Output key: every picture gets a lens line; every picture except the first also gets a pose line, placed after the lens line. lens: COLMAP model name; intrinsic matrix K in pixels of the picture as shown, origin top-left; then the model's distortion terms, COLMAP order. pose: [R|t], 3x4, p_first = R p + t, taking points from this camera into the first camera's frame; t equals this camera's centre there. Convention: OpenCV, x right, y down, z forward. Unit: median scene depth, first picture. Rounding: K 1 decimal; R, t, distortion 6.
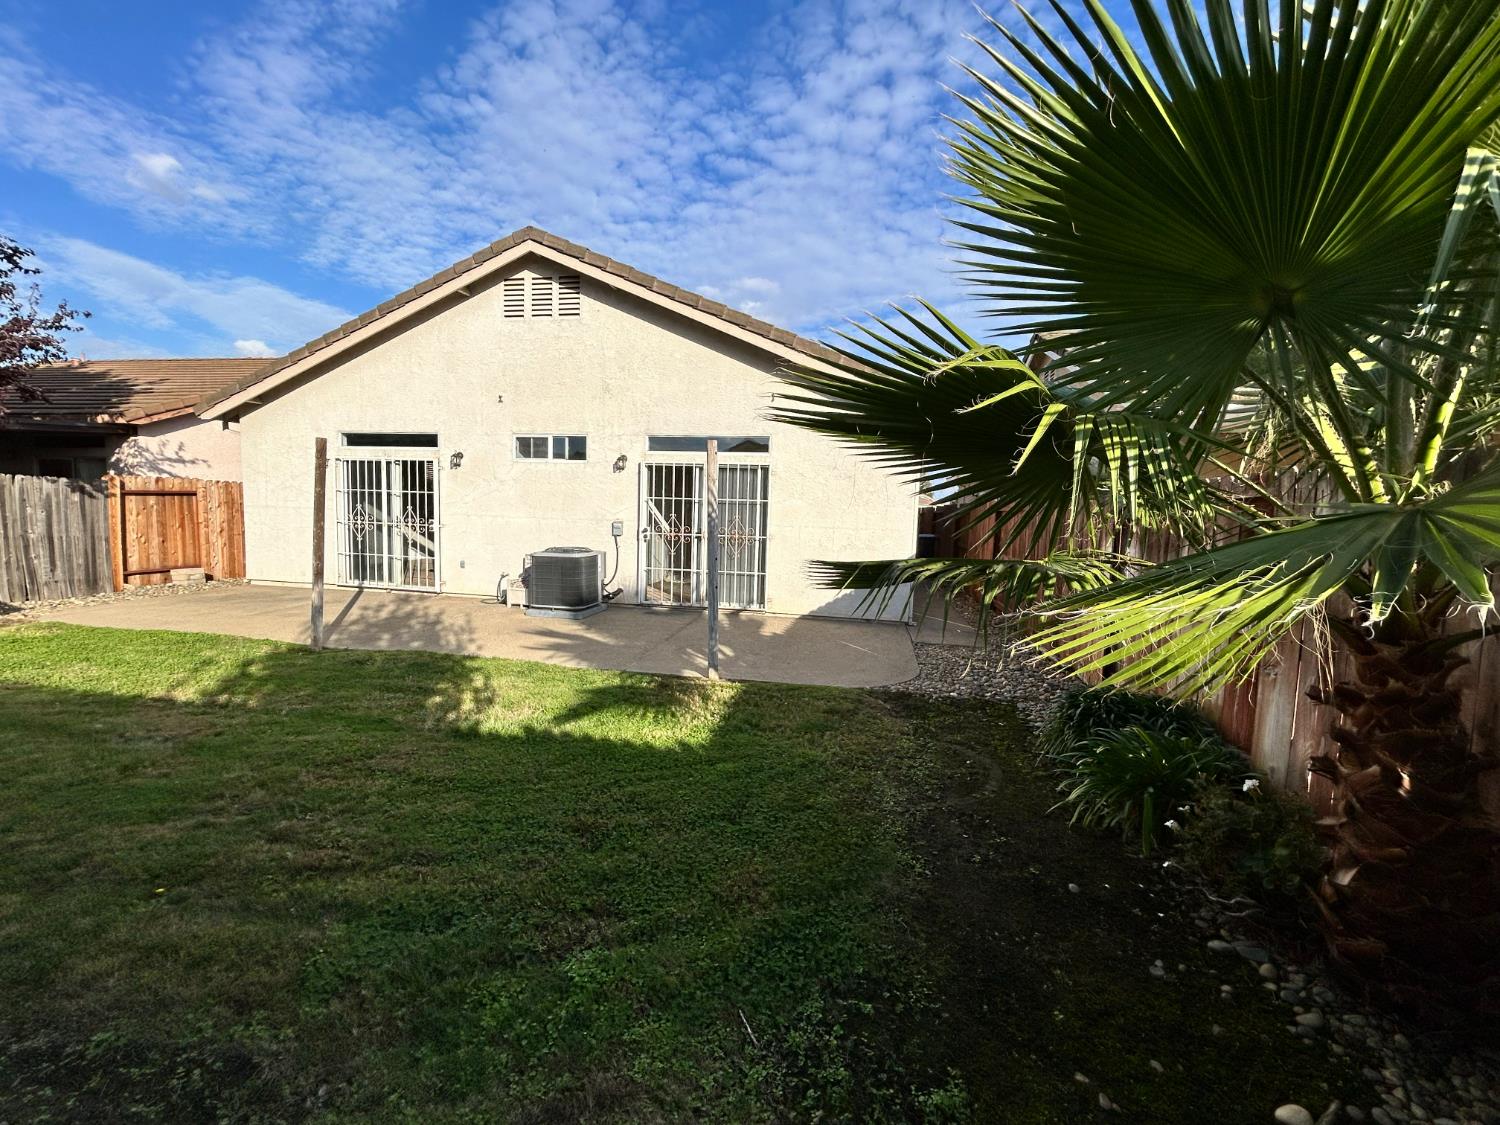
lens RADIAL K [[610.0, 0, 743.7], [0, 610.0, 561.2], [0, 0, 1]] dist [0.006916, -0.001241]
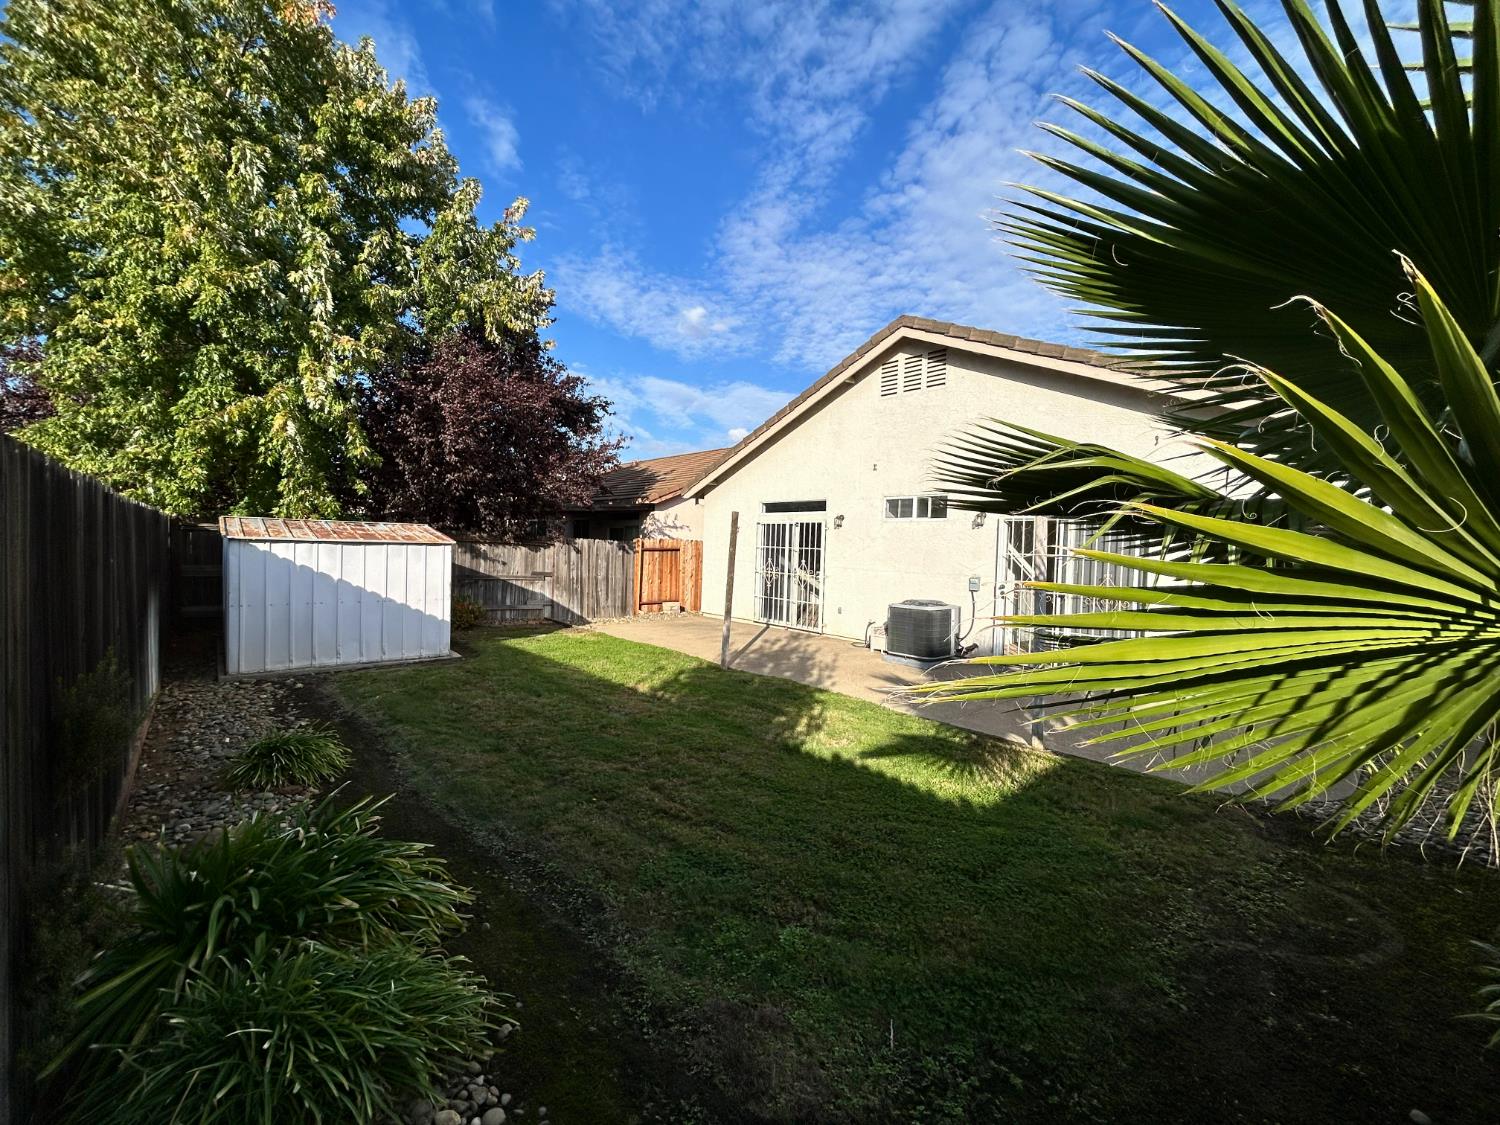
lens RADIAL K [[610.0, 0, 749.2], [0, 610.0, 567.2], [0, 0, 1]] dist [0.006916, -0.001241]
pose [[0.797757, 0.015870, -0.602770, 0.106424], [-0.057524, 0.997097, -0.049881, -0.009829], [0.600229, 0.074467, 0.796354, -0.033205]]
